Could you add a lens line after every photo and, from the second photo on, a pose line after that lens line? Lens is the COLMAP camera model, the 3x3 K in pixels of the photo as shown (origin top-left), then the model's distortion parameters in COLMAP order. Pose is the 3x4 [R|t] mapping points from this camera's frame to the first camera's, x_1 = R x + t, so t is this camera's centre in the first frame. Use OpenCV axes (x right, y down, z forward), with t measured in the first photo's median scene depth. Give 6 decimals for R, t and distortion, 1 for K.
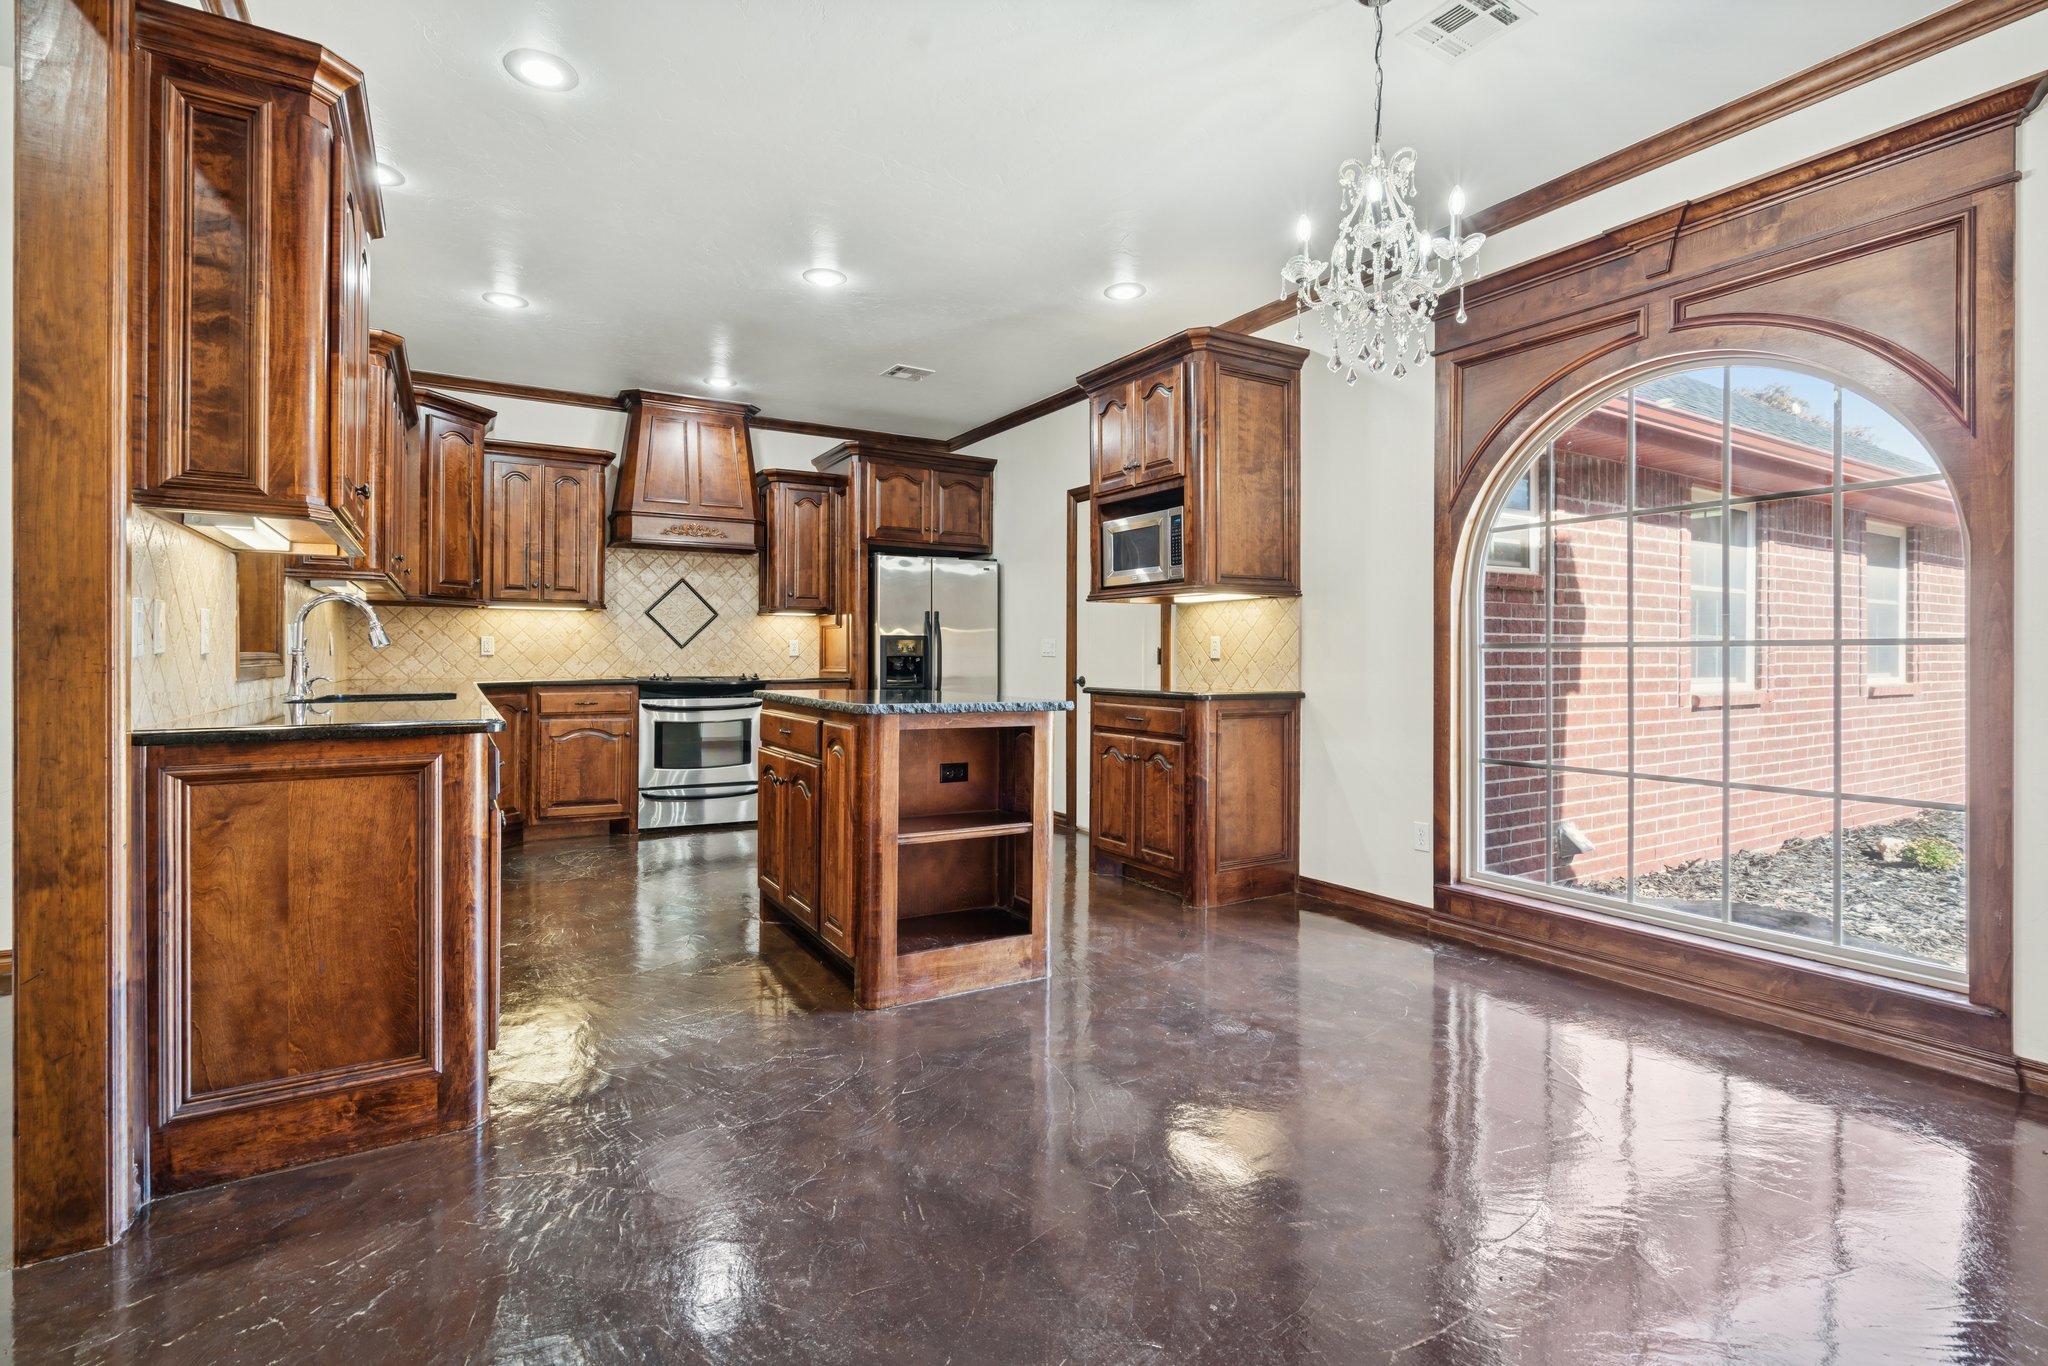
lens RADIAL K [[935.7, 0, 1010.4], [0, 935.7, 655.3], [0, 0, 1]] dist [-0.004680, 0.003045]
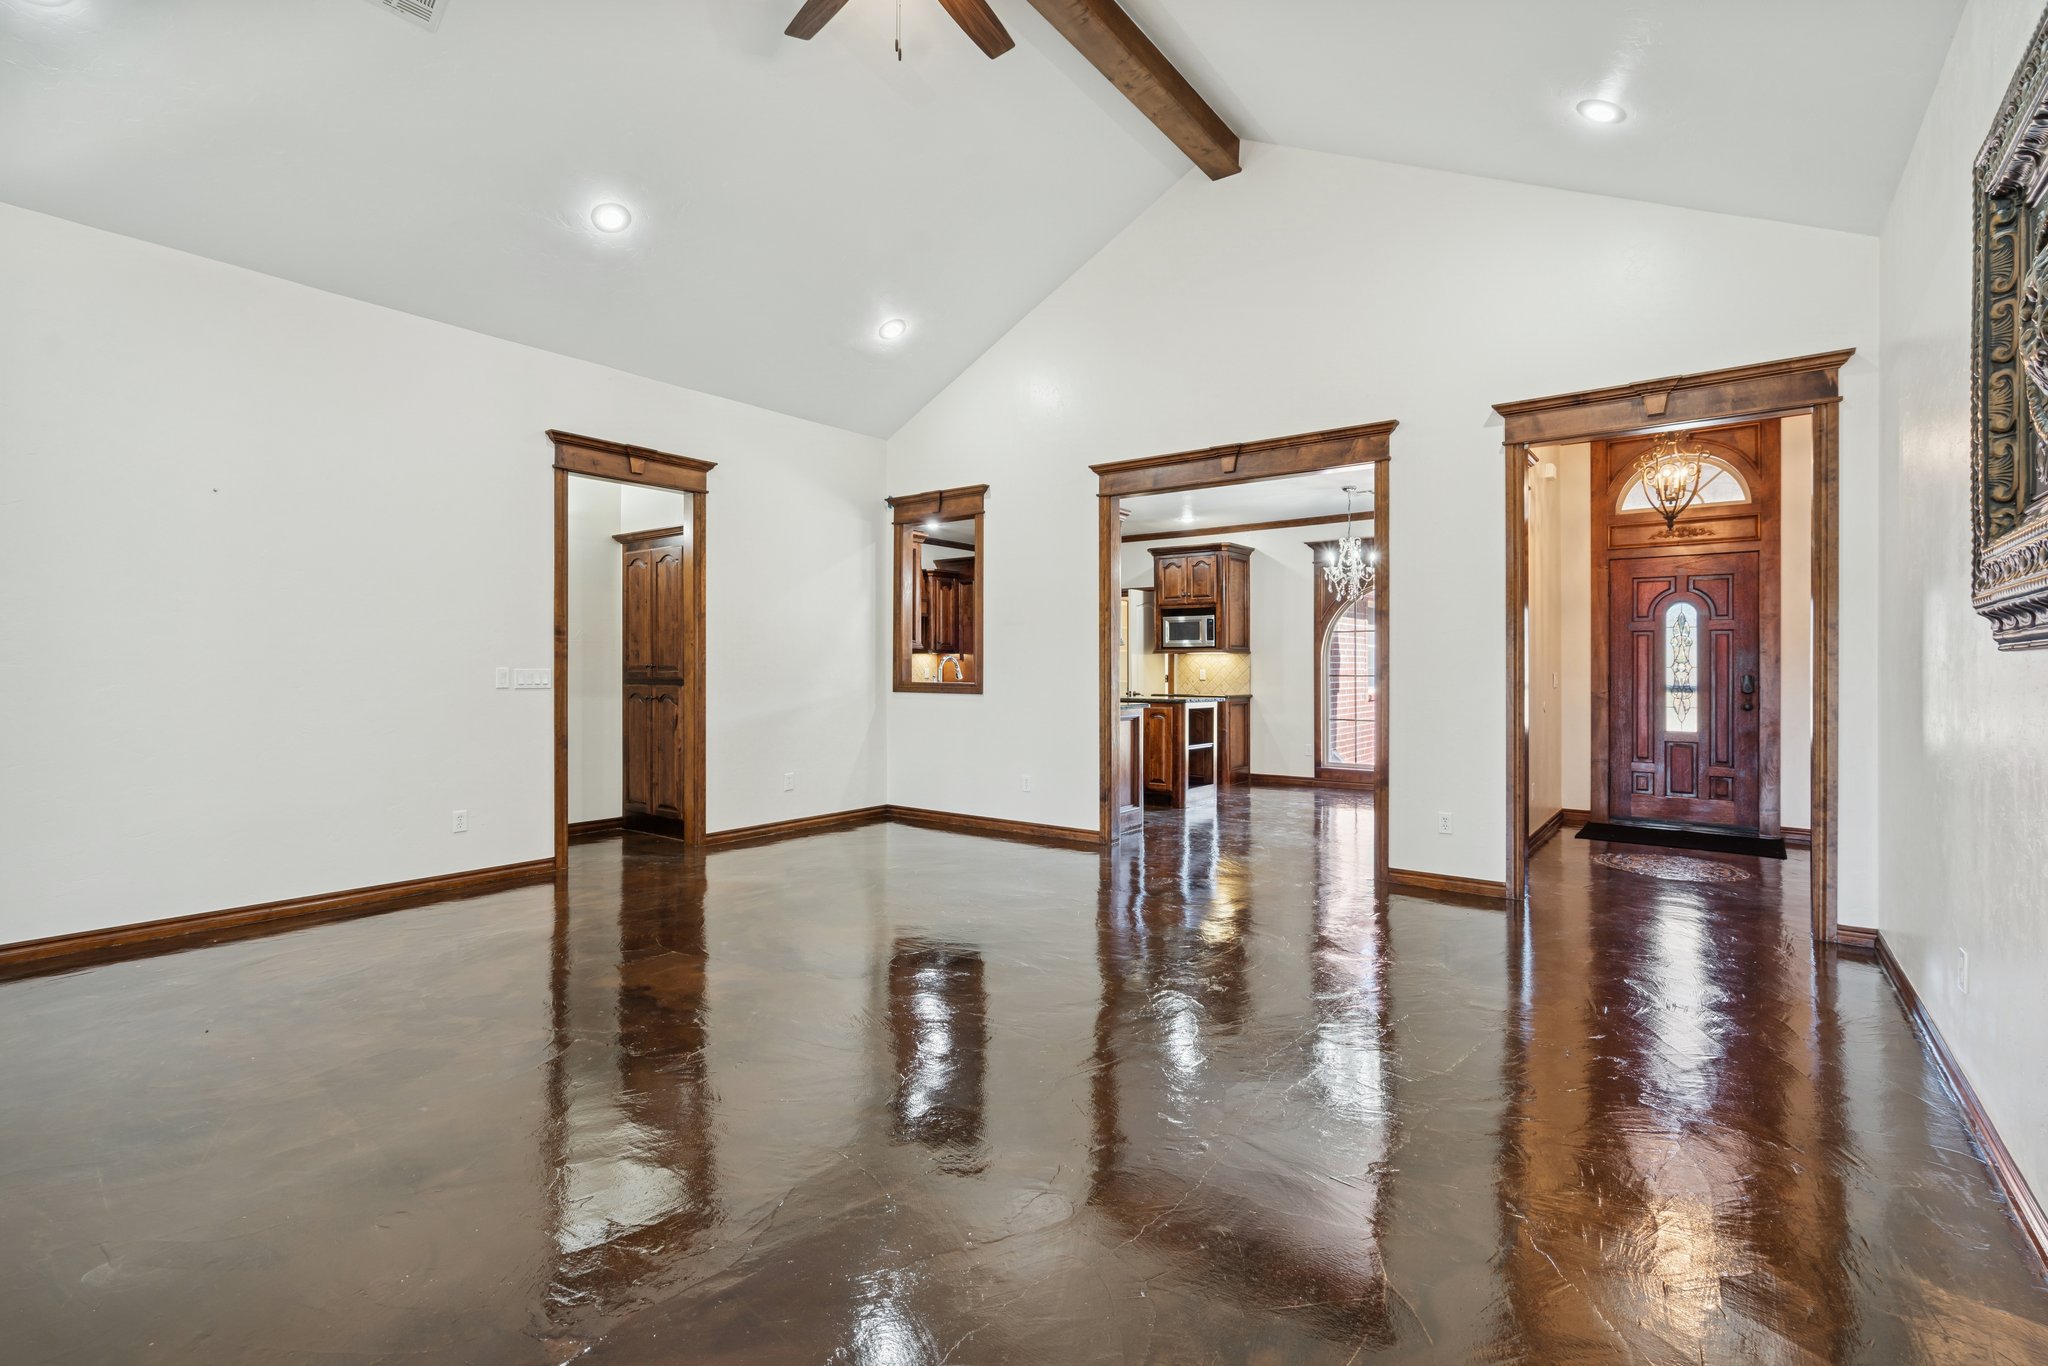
lens RADIAL K [[935.7, 0, 1007.4], [0, 935.7, 667.1], [0, 0, 1]] dist [-0.004680, 0.003045]
pose [[0.940181, -0.004308, 0.340647, -1.102482], [0.003531, 0.999990, 0.002901, -0.038987], [-0.340656, -0.001524, 0.940187, -1.026086]]
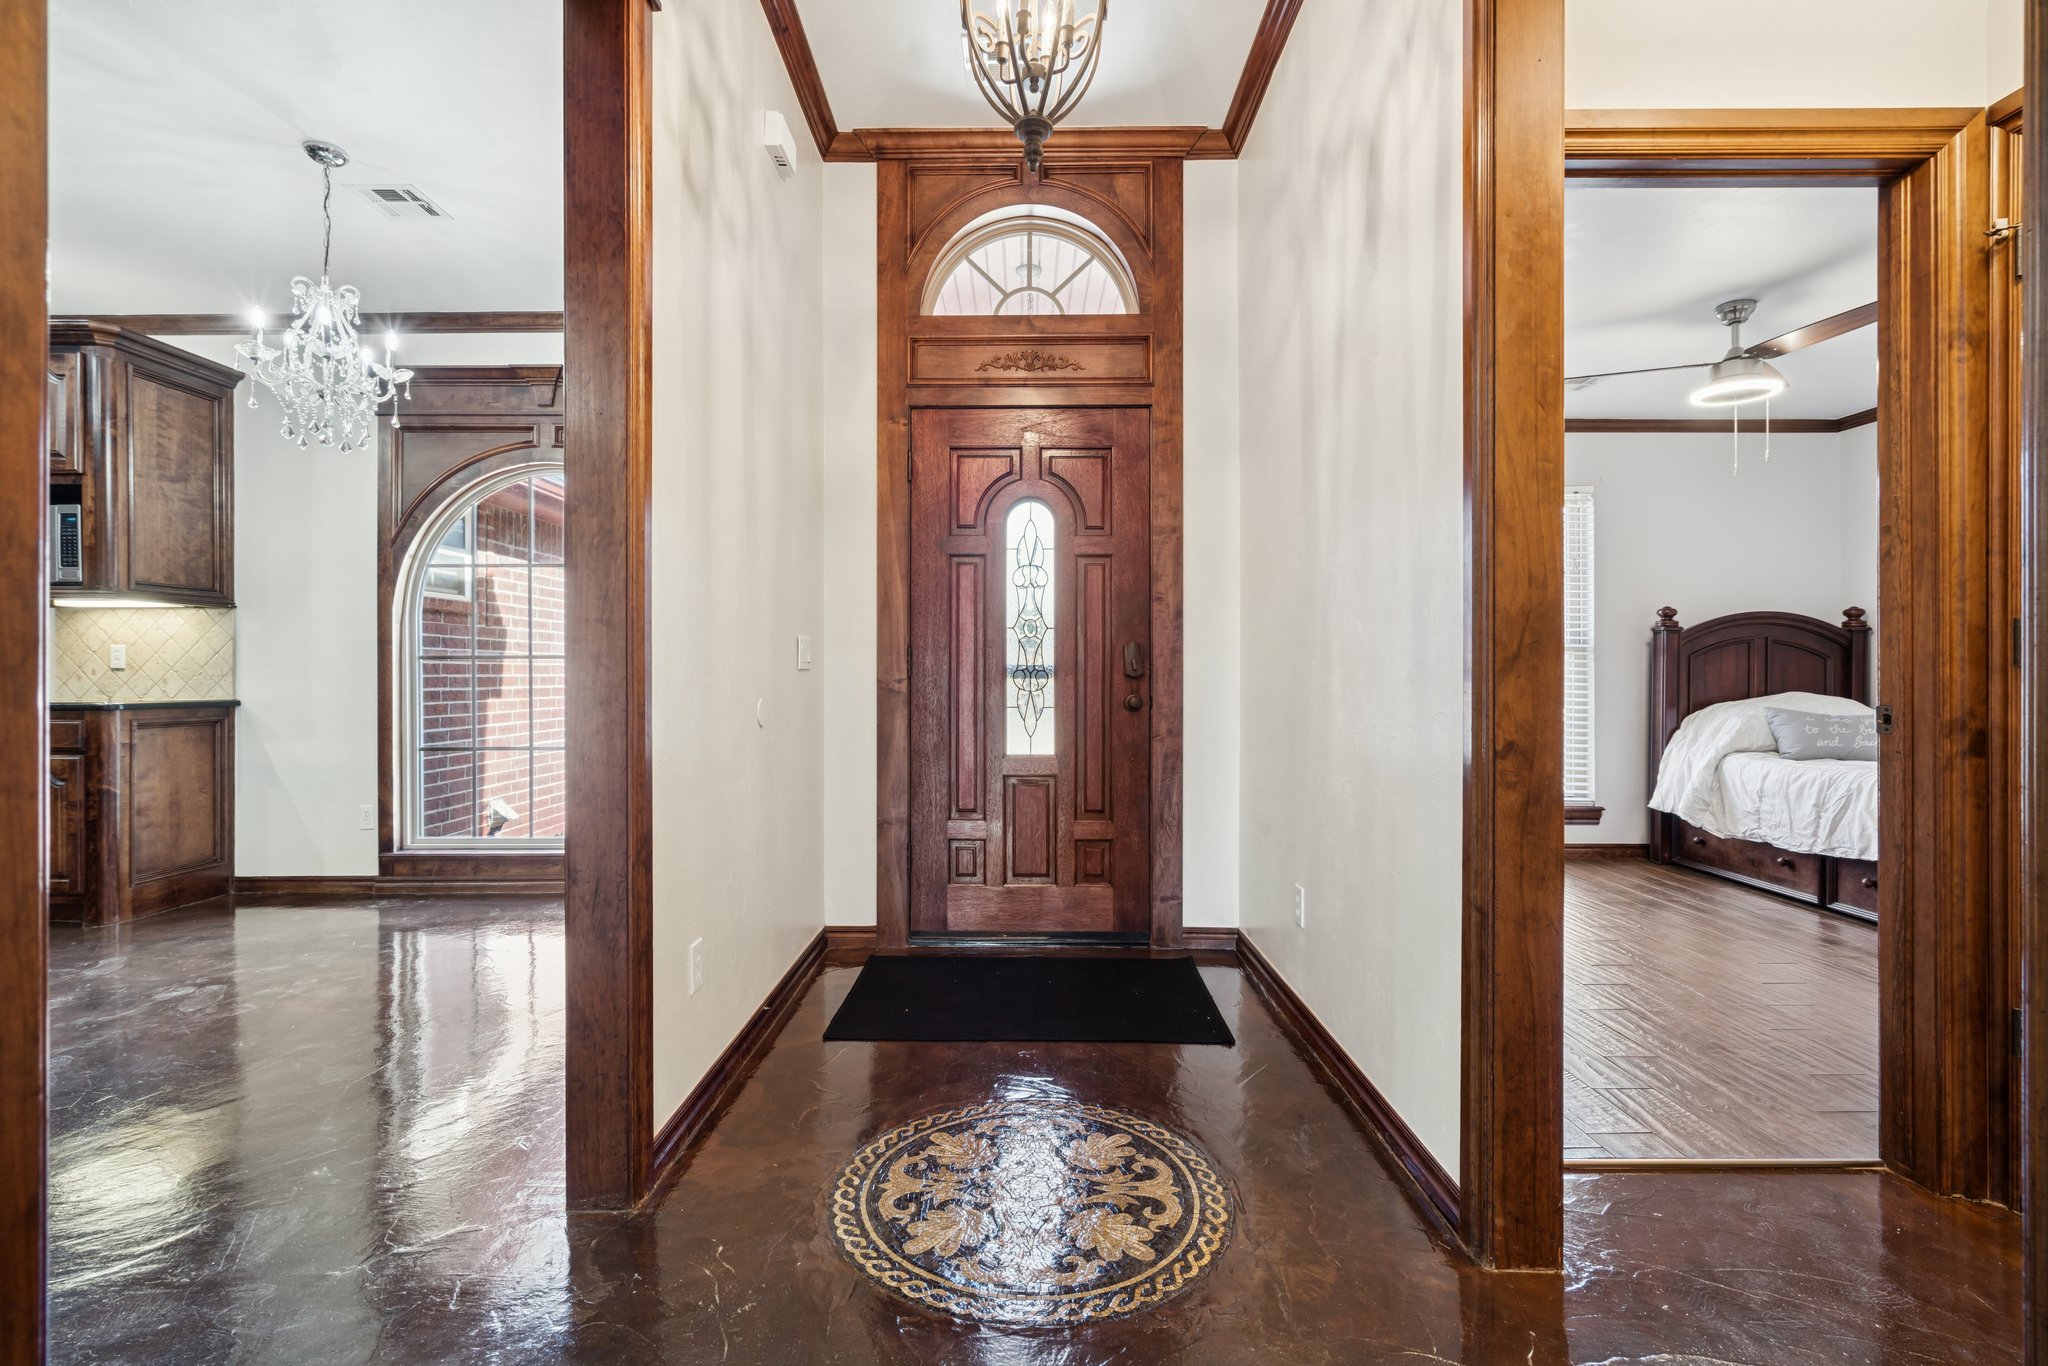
lens RADIAL K [[935.7, 0, 1031.1], [0, 935.7, 682.6], [0, 0, 1]] dist [-0.004680, 0.003045]
pose [[0.512663, -0.006445, 0.858566, -0.133414], [0.000421, 0.999974, 0.007255, 0.013266], [-0.858590, -0.003358, 0.512652, -0.305358]]
